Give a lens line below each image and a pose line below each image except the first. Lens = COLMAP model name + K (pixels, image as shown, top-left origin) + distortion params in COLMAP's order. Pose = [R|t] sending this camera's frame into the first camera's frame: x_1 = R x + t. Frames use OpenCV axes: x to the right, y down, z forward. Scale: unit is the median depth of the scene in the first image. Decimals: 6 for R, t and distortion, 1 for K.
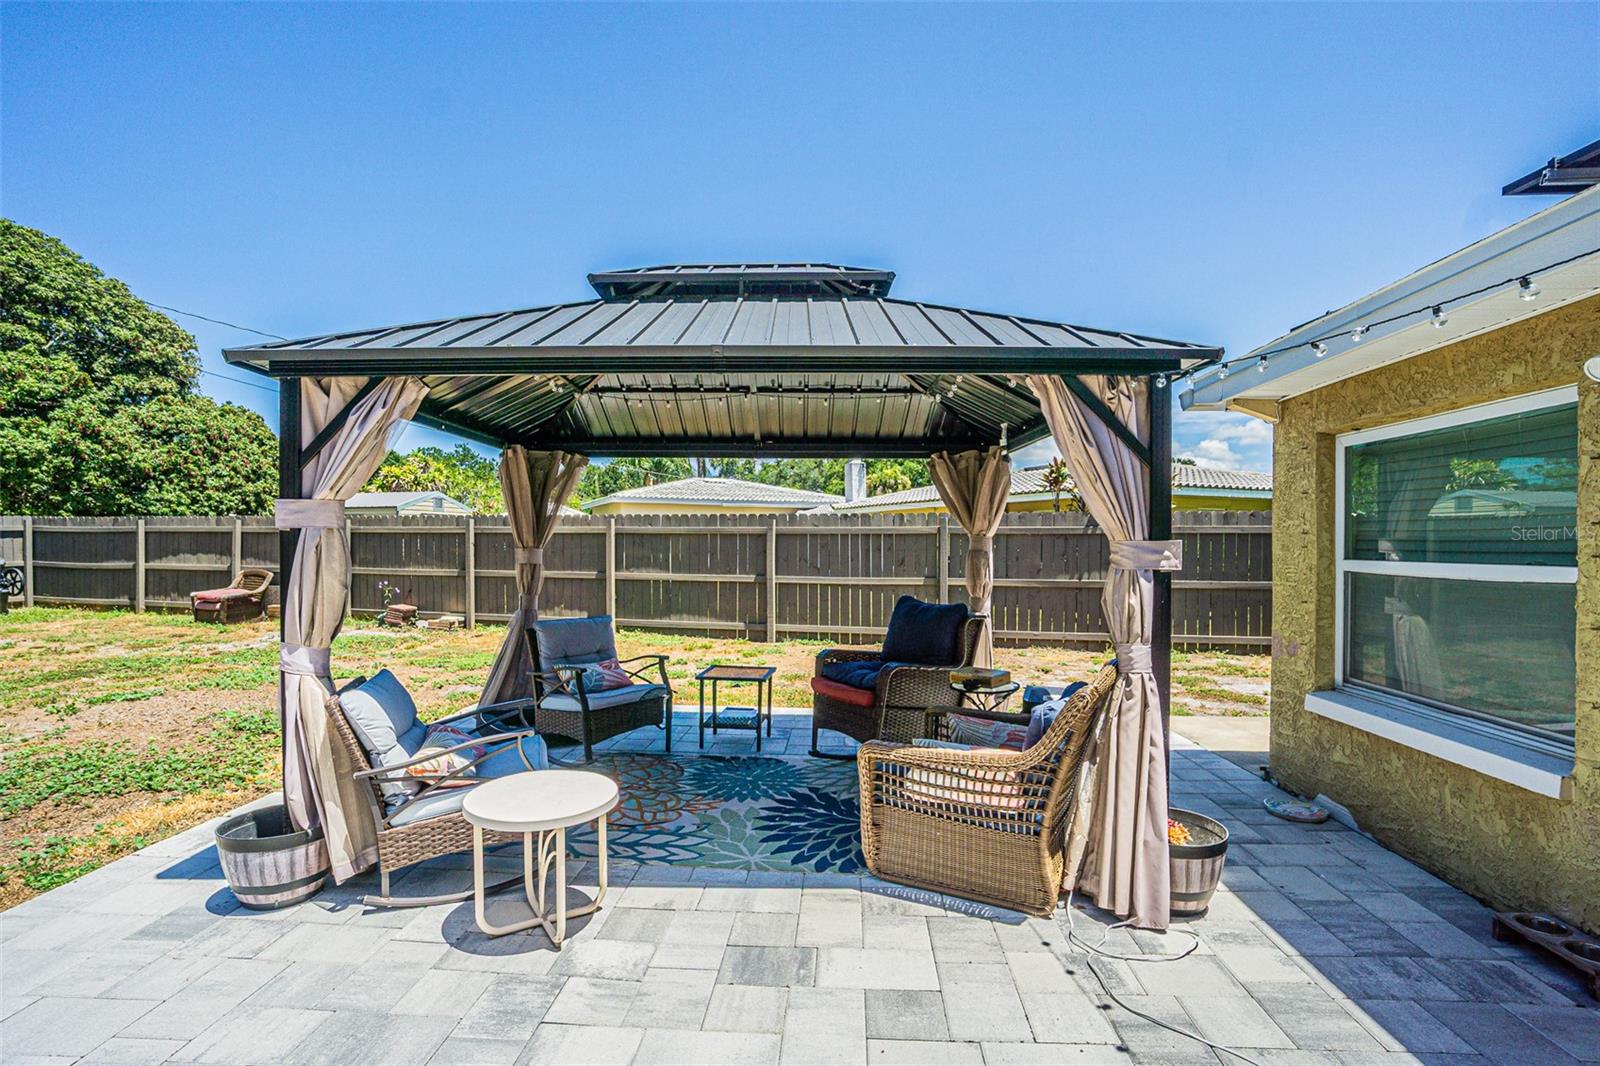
lens RADIAL K [[762.2, 0, 790.2], [0, 762.2, 545.4], [0, 0, 1]] dist [-0.058638, 0.025747]
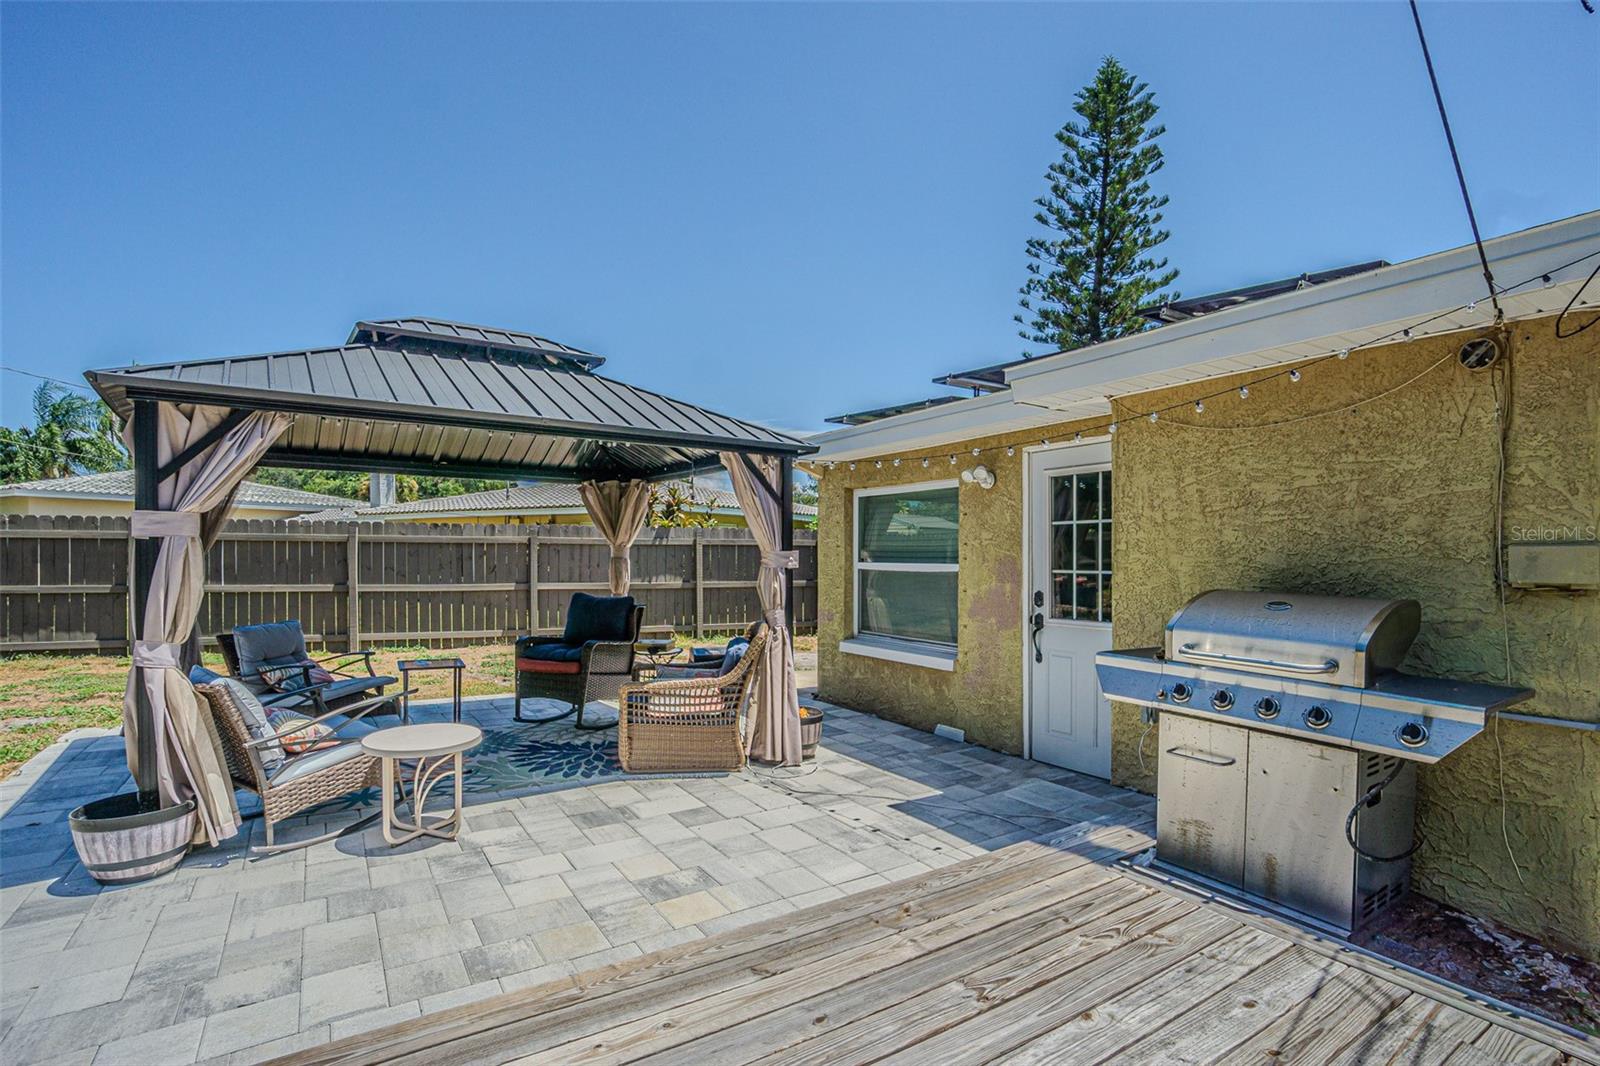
lens RADIAL K [[699.8, 0, 792.7], [0, 699.8, 549.3], [0, 0, 1]] dist [-0.018816, 0.000460]
pose [[0.822193, 0.004941, 0.569187, -0.432982], [-0.001138, 0.999975, -0.007036, 0.001148], [-0.569207, 0.005138, 0.822178, -0.354943]]
